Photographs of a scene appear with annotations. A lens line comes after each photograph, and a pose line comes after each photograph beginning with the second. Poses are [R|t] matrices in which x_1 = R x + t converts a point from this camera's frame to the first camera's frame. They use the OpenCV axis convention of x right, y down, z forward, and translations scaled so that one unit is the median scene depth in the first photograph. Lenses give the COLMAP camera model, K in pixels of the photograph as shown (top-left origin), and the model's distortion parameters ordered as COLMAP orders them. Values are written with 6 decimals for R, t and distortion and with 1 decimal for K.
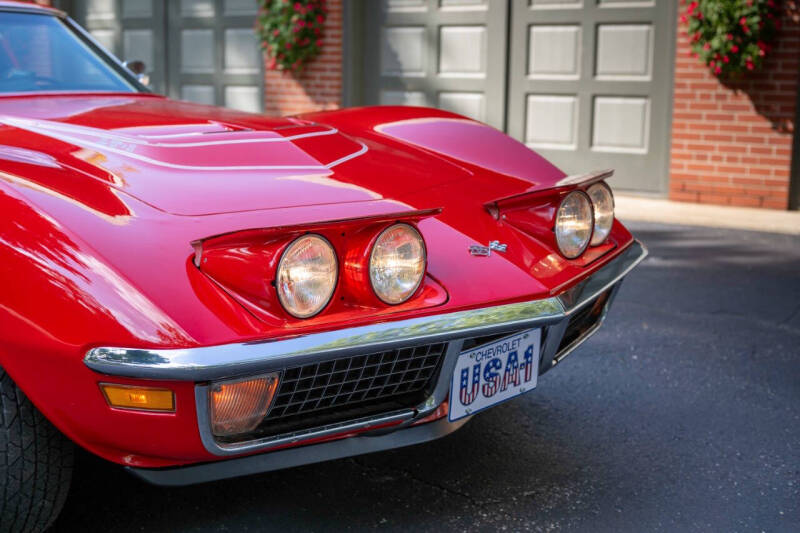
lens RADIAL K [[1073.2, 0, 400.0], [0, 1073.2, 266.5], [0, 0, 1]] dist [-0.000143, -0.011982]
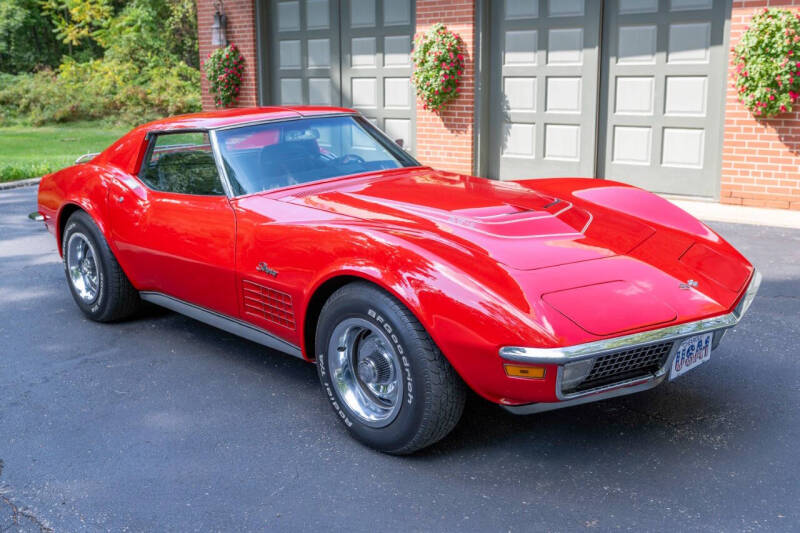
lens RADIAL K [[841.0, 0, 401.5], [0, 841.0, 257.0], [0, 0, 1]] dist [-0.005947, 0.004999]
pose [[0.997279, -0.008604, -0.073215, -0.090396], [0.011069, 0.999383, 0.033322, -0.035446], [0.072883, -0.034042, 0.996759, -0.136141]]
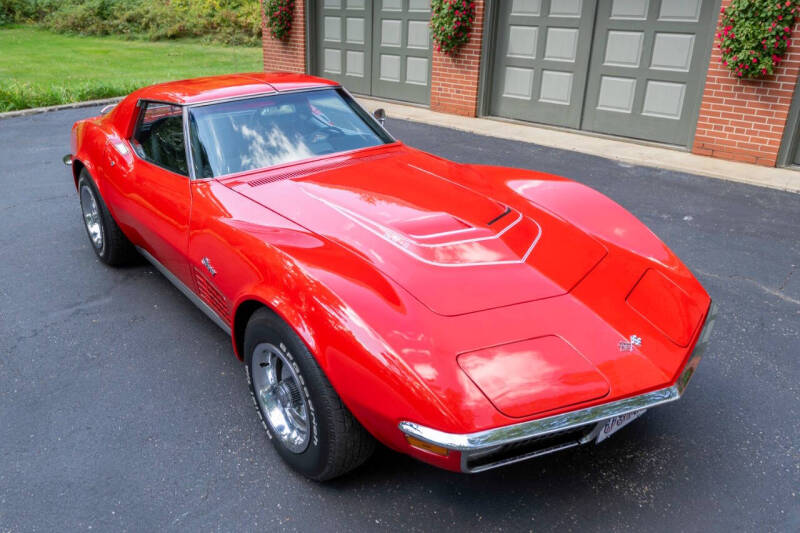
lens RADIAL K [[622.3, 0, 375.1], [0, 622.3, 248.2], [0, 0, 1]] dist [0.003215, -0.005408]
pose [[0.983672, 0.066298, -0.167311, -0.045578], [-0.031613, 0.978871, 0.202022, -0.102266], [0.177170, -0.193434, 0.964984, 0.014762]]
